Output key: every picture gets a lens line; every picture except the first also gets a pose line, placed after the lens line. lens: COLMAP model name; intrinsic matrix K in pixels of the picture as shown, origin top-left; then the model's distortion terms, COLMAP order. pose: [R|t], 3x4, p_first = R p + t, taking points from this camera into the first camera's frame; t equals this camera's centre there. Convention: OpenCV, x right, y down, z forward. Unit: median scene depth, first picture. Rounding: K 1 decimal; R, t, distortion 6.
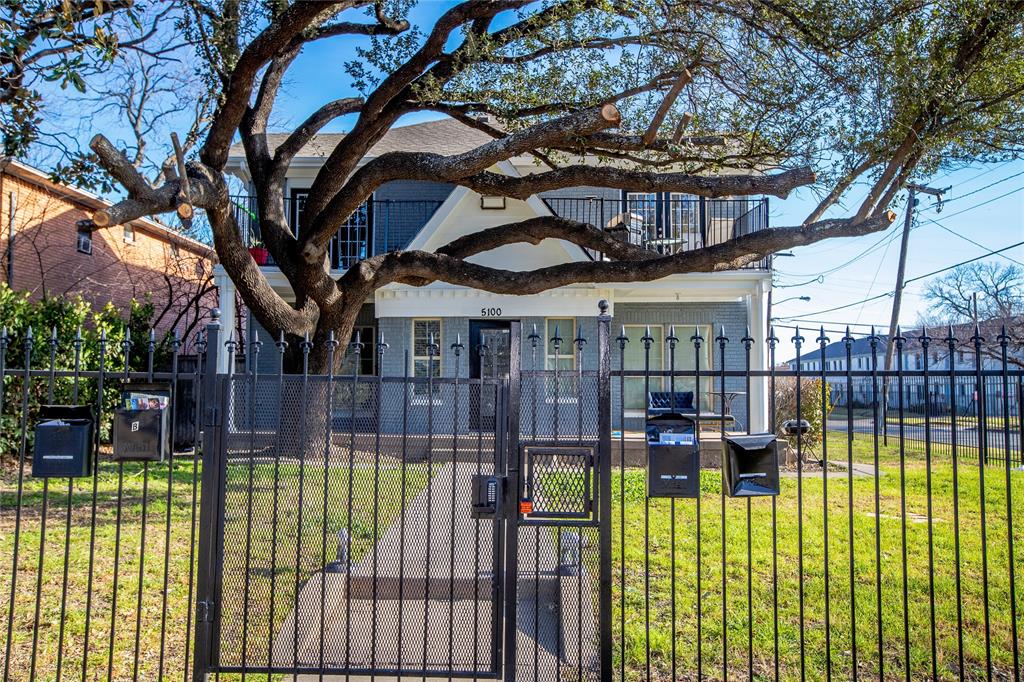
lens RADIAL K [[888.5, 0, 512.0], [0, 888.5, 341.0], [0, 0, 1]] dist [0.010153, -0.000794]
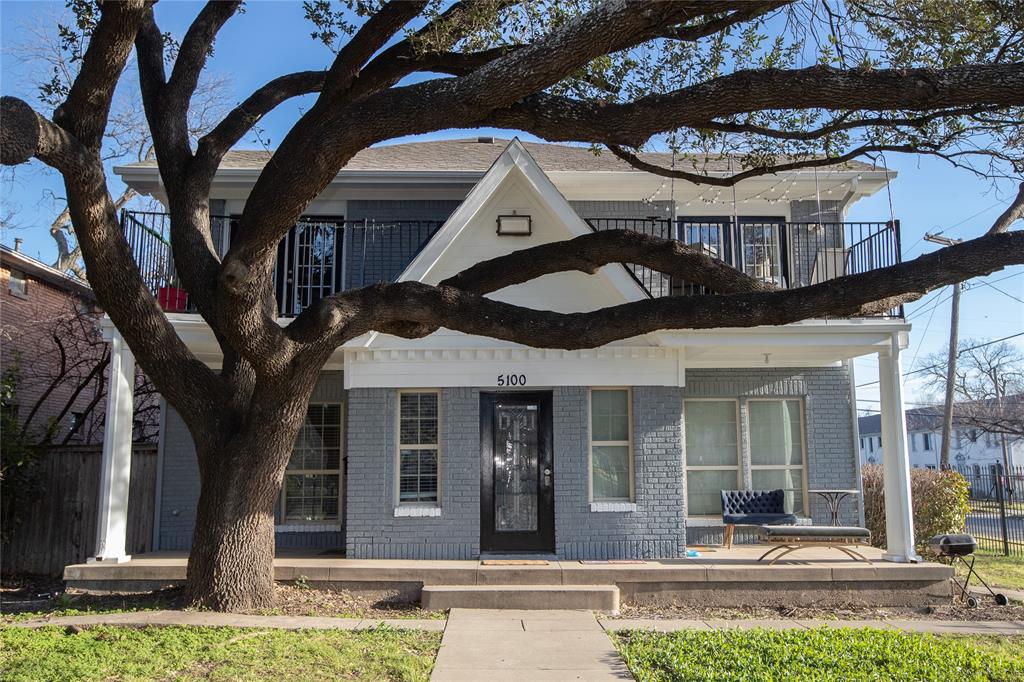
lens RADIAL K [[901.2, 0, 538.8], [0, 901.2, 336.7], [0, 0, 1]] dist [0.009516, 0.026466]
pose [[0.998169, 0.000463, 0.060478, -0.048240], [0.005233, 0.995559, -0.093991, 0.000336], [-0.060253, 0.094136, 0.993734, 0.311979]]
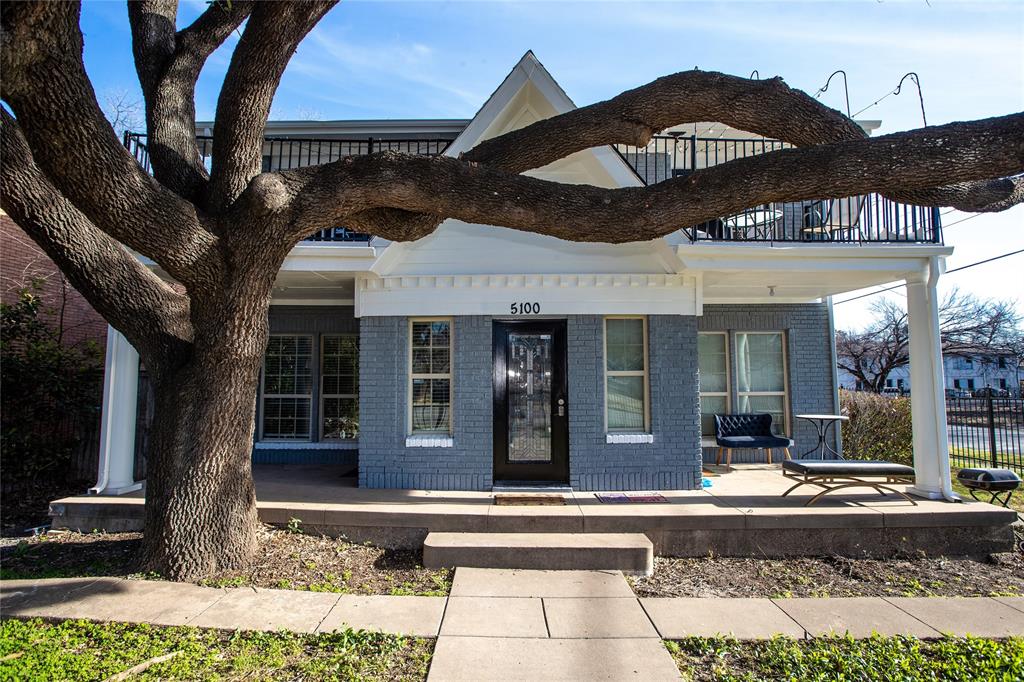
lens RADIAL K [[474.5, 0, 507.9], [0, 474.5, 340.5], [0, 0, 1]] dist [-0.020479, 0.000496]
pose [[0.999927, -0.002151, 0.011853, -0.043849], [0.002534, 0.999470, -0.032442, 0.004080], [-0.011777, 0.032470, 0.999403, 0.685129]]
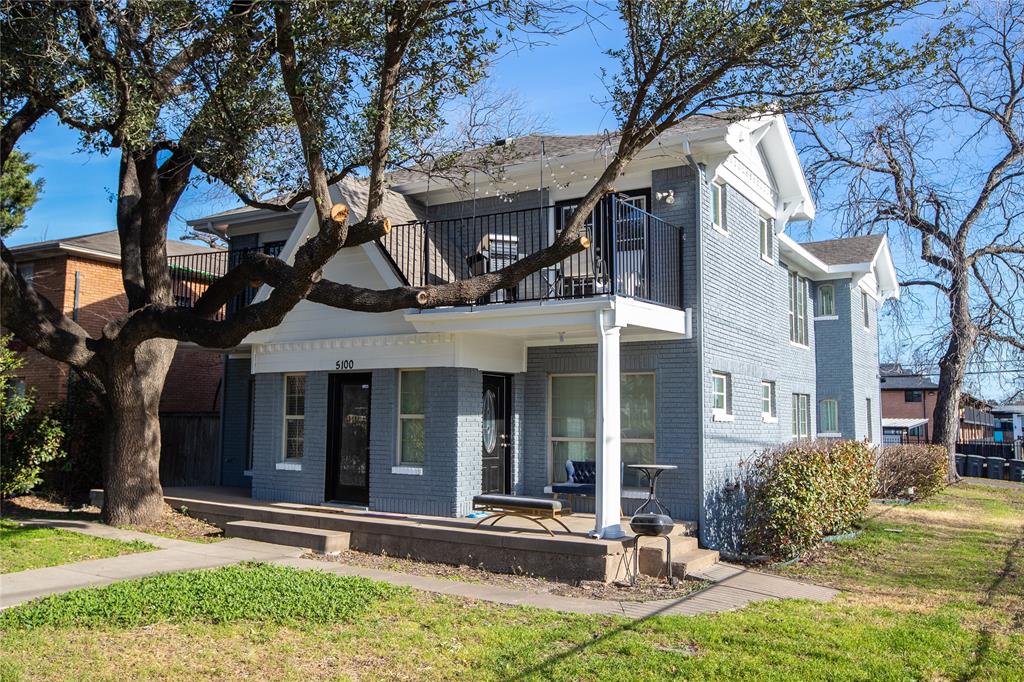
lens RADIAL K [[888.5, 0, 512.0], [0, 888.5, 341.0], [0, 0, 1]] dist [0.010153, -0.000794]
pose [[0.844947, -0.037241, -0.533552, 0.622496], [0.015425, 0.998855, -0.045291, -0.015030], [0.534627, 0.030038, 0.844554, 0.381081]]
